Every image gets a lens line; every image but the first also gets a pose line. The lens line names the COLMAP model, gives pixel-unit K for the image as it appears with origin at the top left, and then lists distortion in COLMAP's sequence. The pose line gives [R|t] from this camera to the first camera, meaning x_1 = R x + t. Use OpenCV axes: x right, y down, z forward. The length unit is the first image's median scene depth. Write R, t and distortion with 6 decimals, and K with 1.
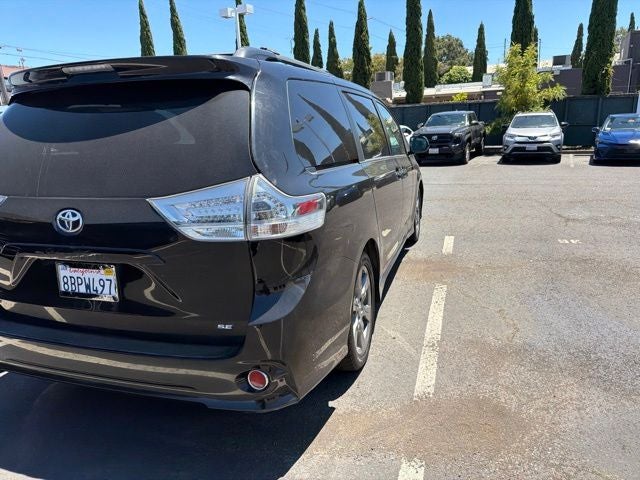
lens RADIAL K [[455.3, 0, 320.0], [0, 455.3, 240.0], [0, 0, 1]] dist [0.040803, -0.060697]
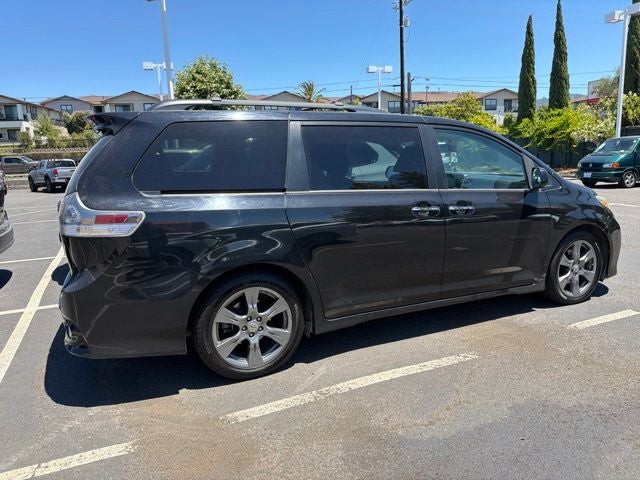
lens RADIAL K [[454.3, 0, 319.7], [0, 454.3, 232.9], [0, 0, 1]] dist [0.009050, -0.006553]
pose [[0.674847, 0.148466, -0.722869, 0.571724], [-0.181686, 0.982828, 0.032241, -0.078683], [0.715242, 0.109578, 0.690233, 0.213905]]
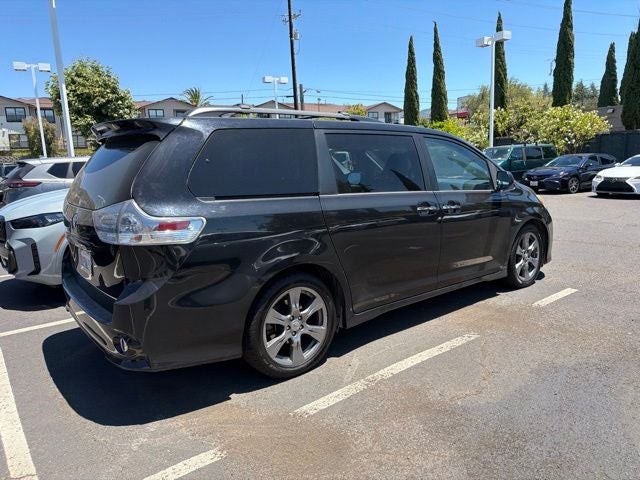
lens RADIAL K [[452.7, 0, 319.4], [0, 452.7, 232.7], [0, 0, 1]] dist [0.047415, -0.058323]
pose [[0.833342, 0.101103, -0.543432, 0.438364], [-0.137299, 0.990180, -0.026326, -0.032014], [0.535434, 0.096552, 0.839040, 0.047897]]
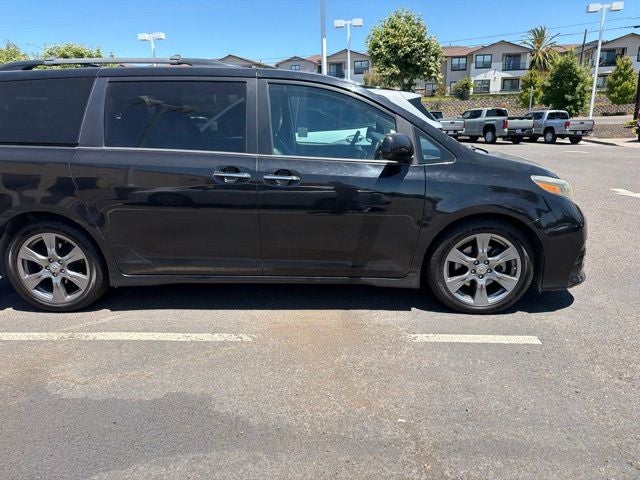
lens RADIAL K [[451.6, 0, 321.3], [0, 451.6, 244.2], [0, 0, 1]] dist [0.002071, -0.004894]
pose [[0.270647, 0.297421, -0.915582, 0.831038], [-0.234856, 0.942740, 0.236819, -0.218789], [0.933591, 0.150935, 0.325001, 0.771378]]
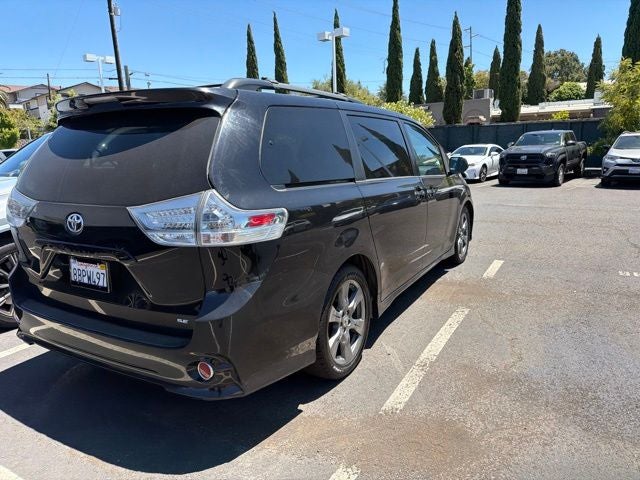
lens RADIAL K [[455.3, 0, 320.0], [0, 455.3, 240.0], [0, 0, 1]] dist [0.040803, -0.060697]
pose [[0.977075, 0.053135, -0.206157, 0.144012], [-0.060609, 0.997707, -0.030106, 0.000452], [0.204085, 0.041911, 0.978056, -0.024797]]
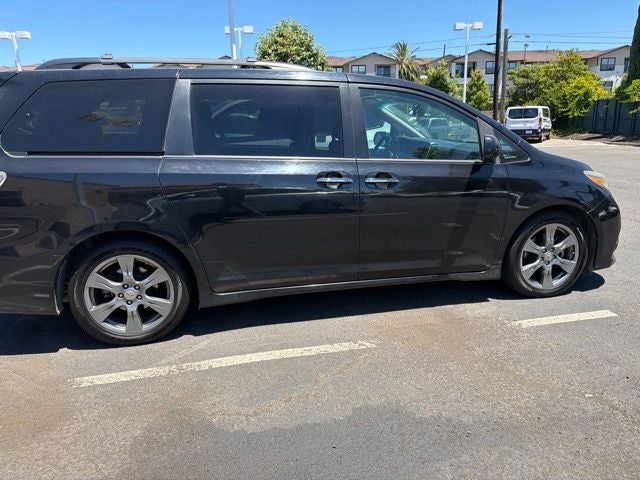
lens RADIAL K [[451.2, 0, 320.0], [0, 451.2, 240.0], [0, 0, 1]] dist [0.002741, -0.004627]
pose [[0.512017, 0.247914, -0.822421, 0.698555], [-0.212695, 0.964220, 0.158241, -0.140049], [0.832225, 0.093903, 0.546428, 0.478621]]
